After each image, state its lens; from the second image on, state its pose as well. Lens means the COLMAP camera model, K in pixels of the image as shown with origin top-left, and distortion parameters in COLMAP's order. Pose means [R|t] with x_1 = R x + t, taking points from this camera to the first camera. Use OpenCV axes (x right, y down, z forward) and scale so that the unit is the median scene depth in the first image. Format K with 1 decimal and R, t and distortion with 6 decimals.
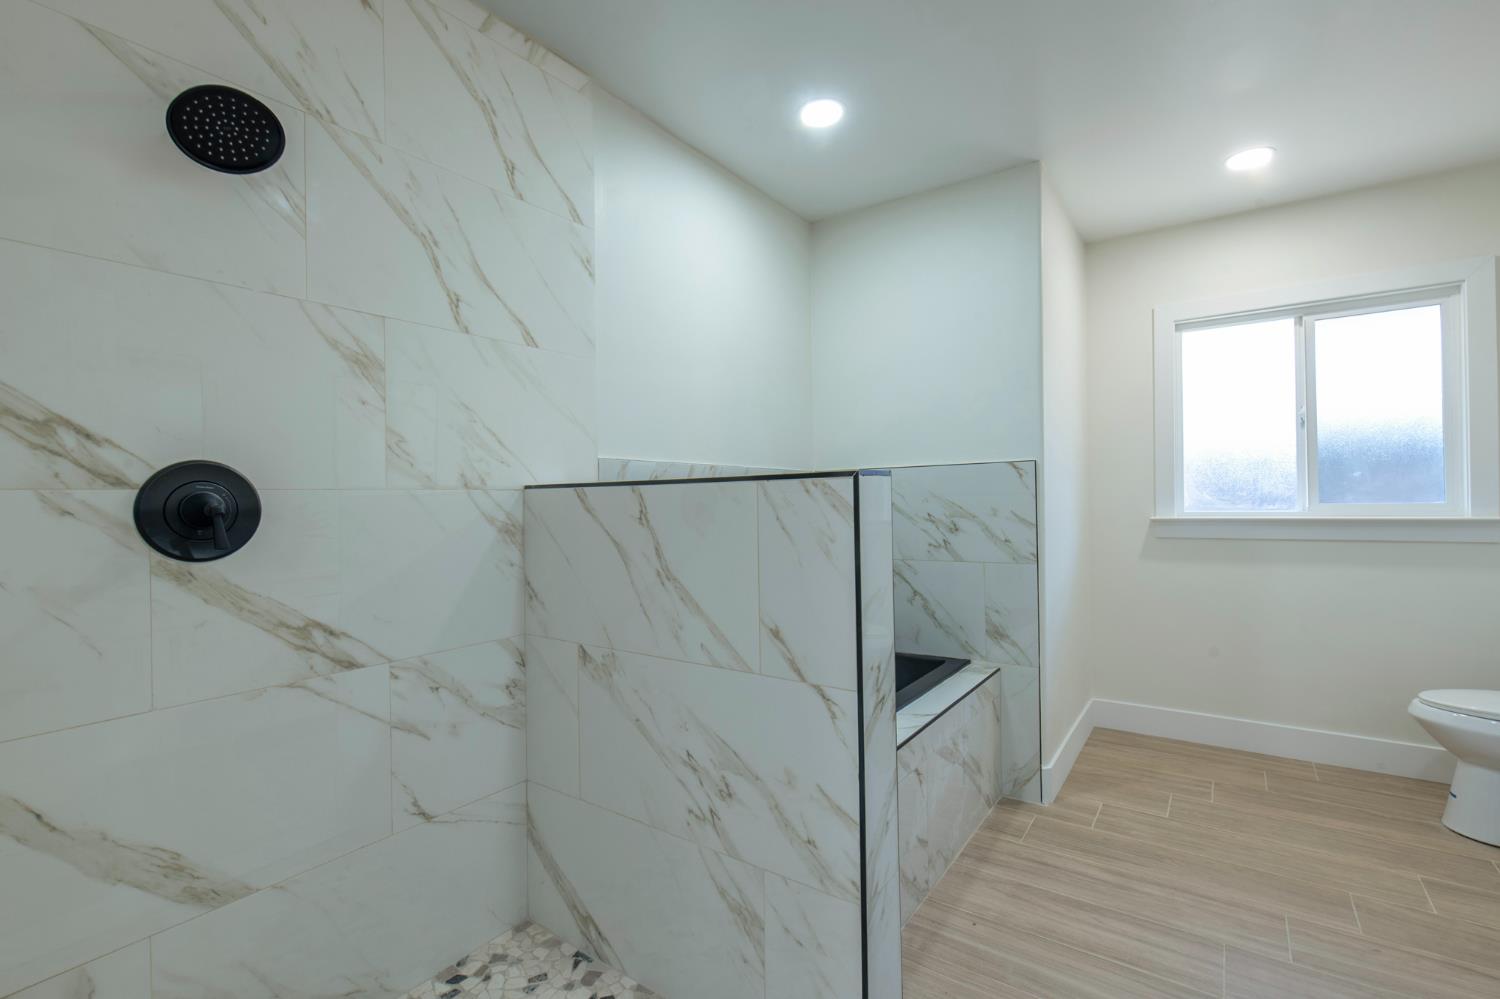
lens RADIAL K [[611.0, 0, 751.3], [0, 611.0, 491.5], [0, 0, 1]] dist [-0.000635, -0.002389]
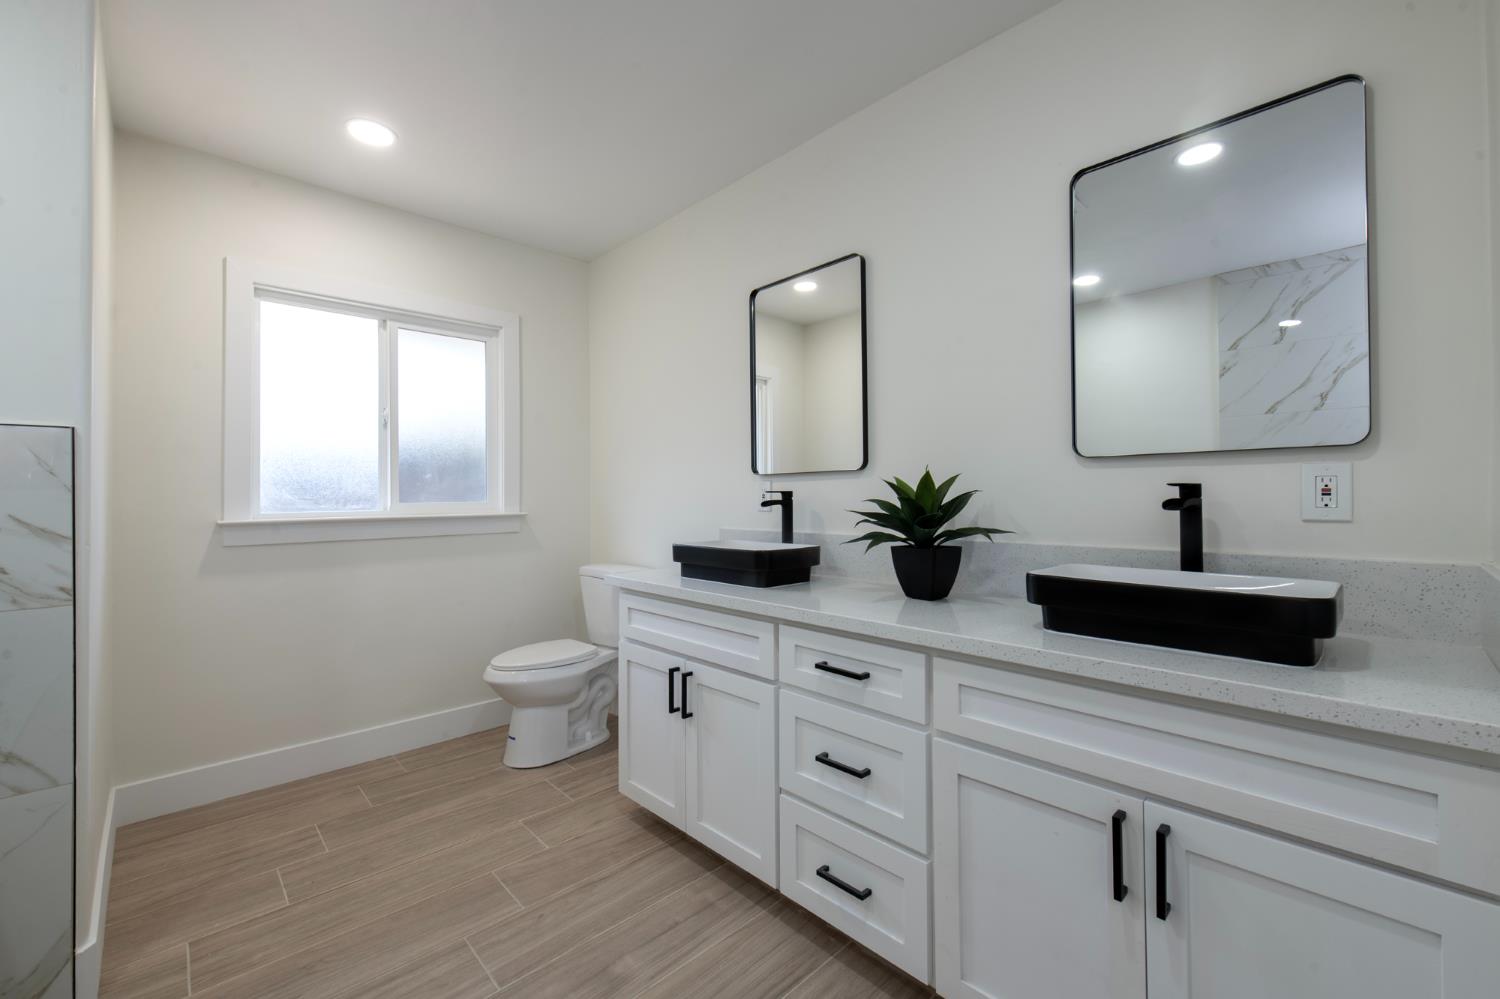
lens RADIAL K [[611.0, 0, 751.3], [0, 611.0, 491.5], [0, 0, 1]] dist [-0.000635, -0.002389]
pose [[0.182227, 0.018418, 0.983084, 0.014853], [-0.010988, 0.999800, -0.016694, 0.012597], [-0.983195, -0.007759, 0.182393, 0.250200]]
